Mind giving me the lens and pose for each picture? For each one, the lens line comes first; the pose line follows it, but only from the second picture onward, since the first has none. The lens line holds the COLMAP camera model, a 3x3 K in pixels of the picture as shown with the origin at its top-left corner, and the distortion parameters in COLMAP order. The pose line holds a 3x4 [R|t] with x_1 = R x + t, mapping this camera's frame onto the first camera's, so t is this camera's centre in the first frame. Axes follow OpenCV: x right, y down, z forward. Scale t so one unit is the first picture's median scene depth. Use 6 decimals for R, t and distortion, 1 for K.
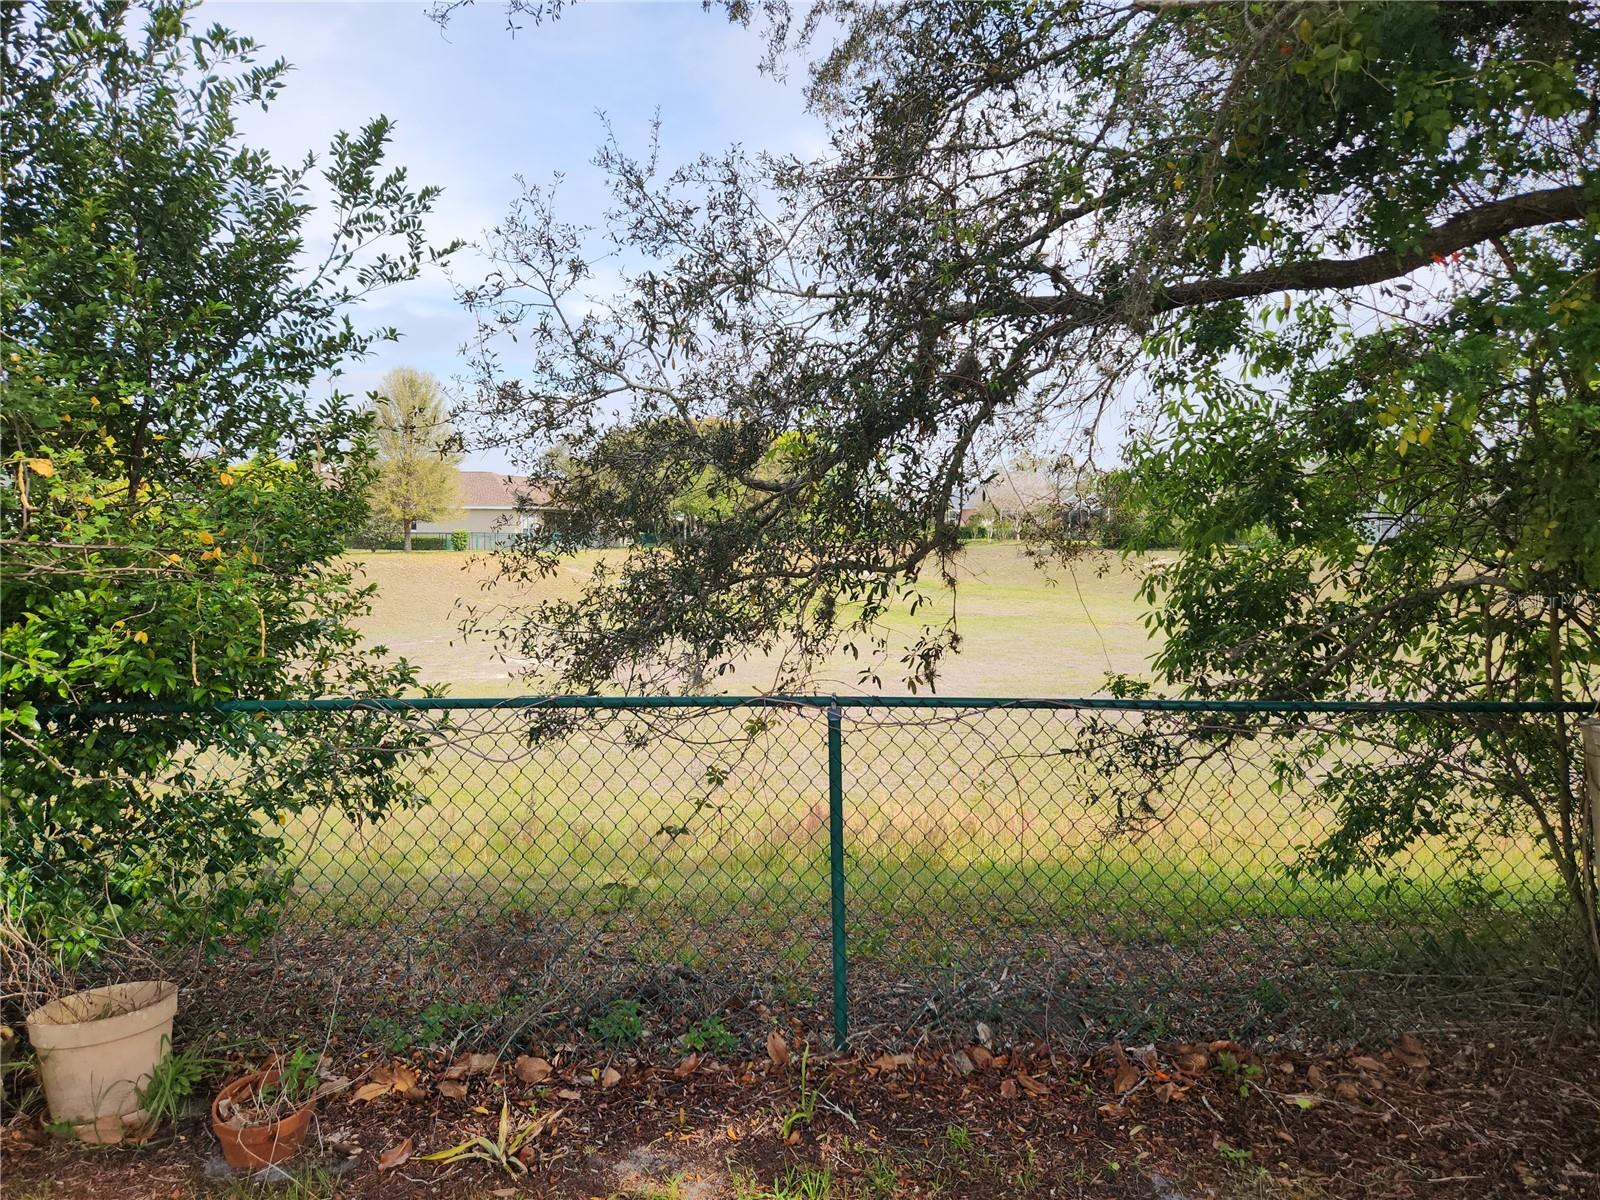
lens RADIAL K [[1063.4, 0, 800.9], [0, 1063.4, 597.3], [0, 0, 1]] dist [0.057699, -0.040676]
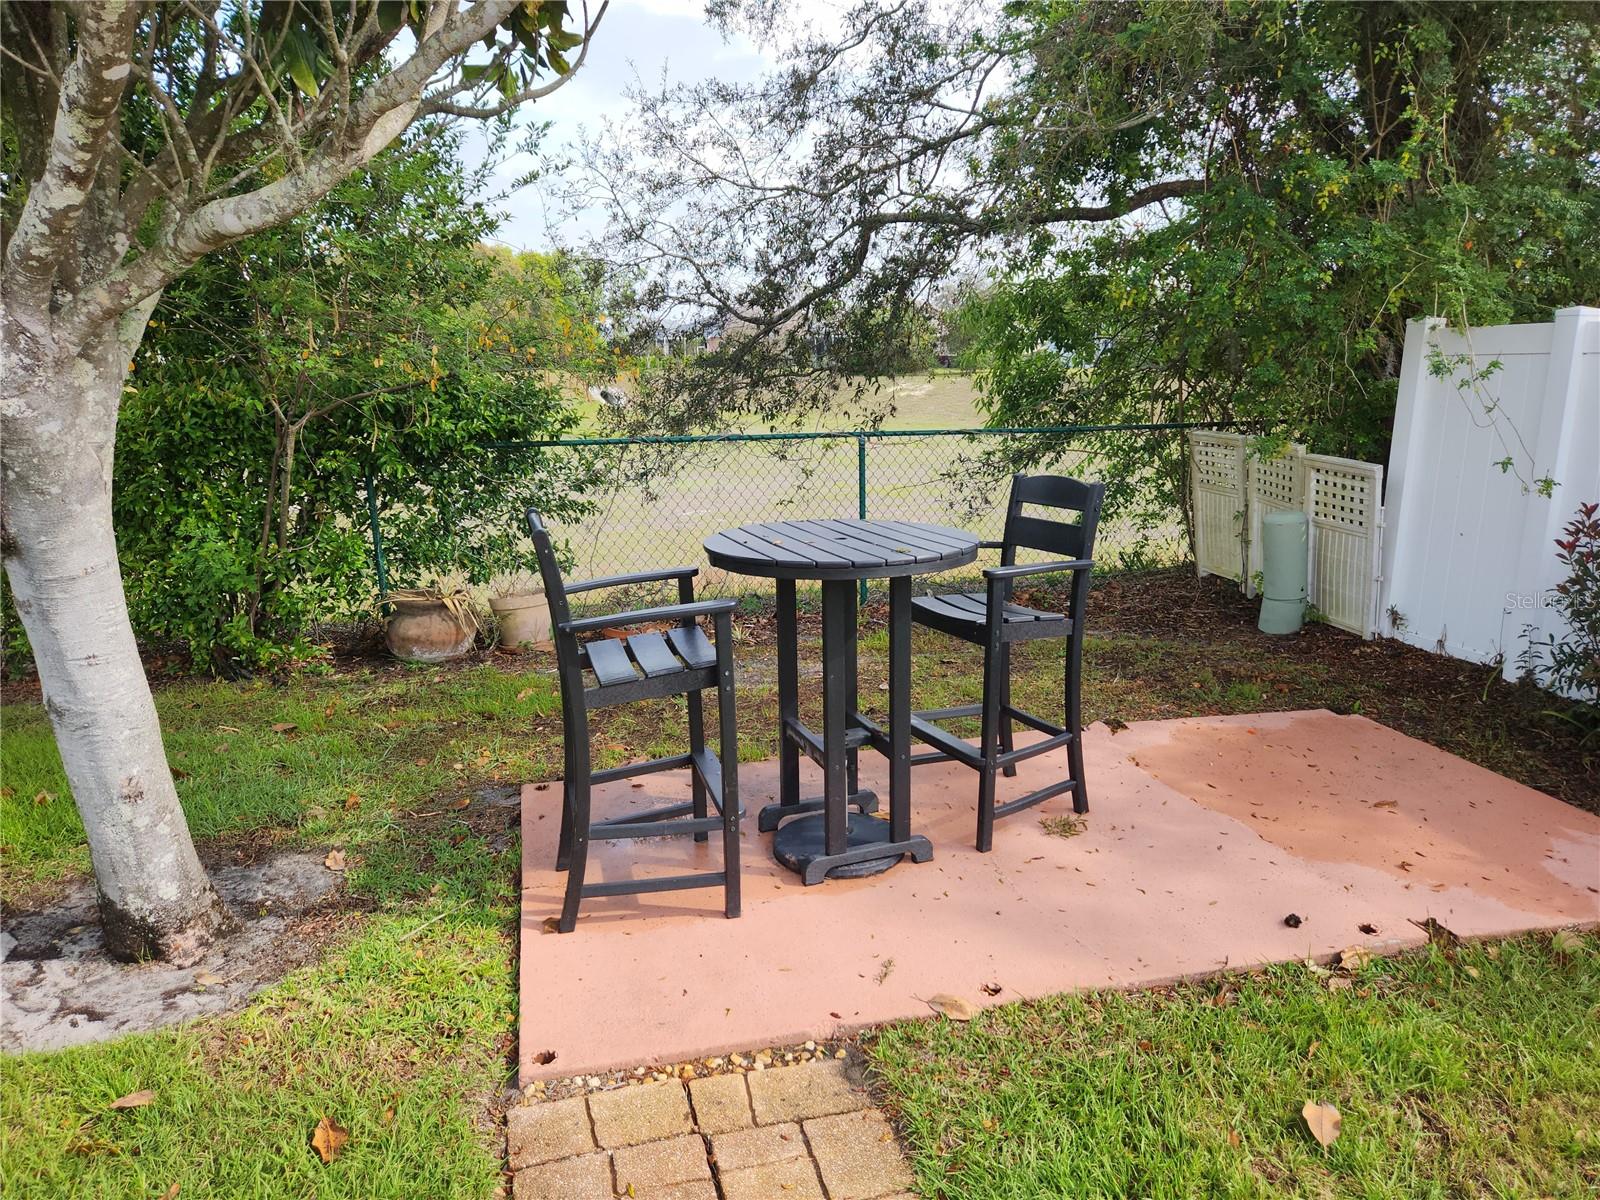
lens RADIAL K [[1063.4, 0, 801.4], [0, 1063.4, 601.6], [0, 0, 1]] dist [0.057699, -0.040676]
pose [[0.971503, -0.064174, 0.228174, -0.442134], [0.026982, 0.986335, 0.162525, 0.062759], [-0.235486, -0.151737, 0.959960, -0.755822]]
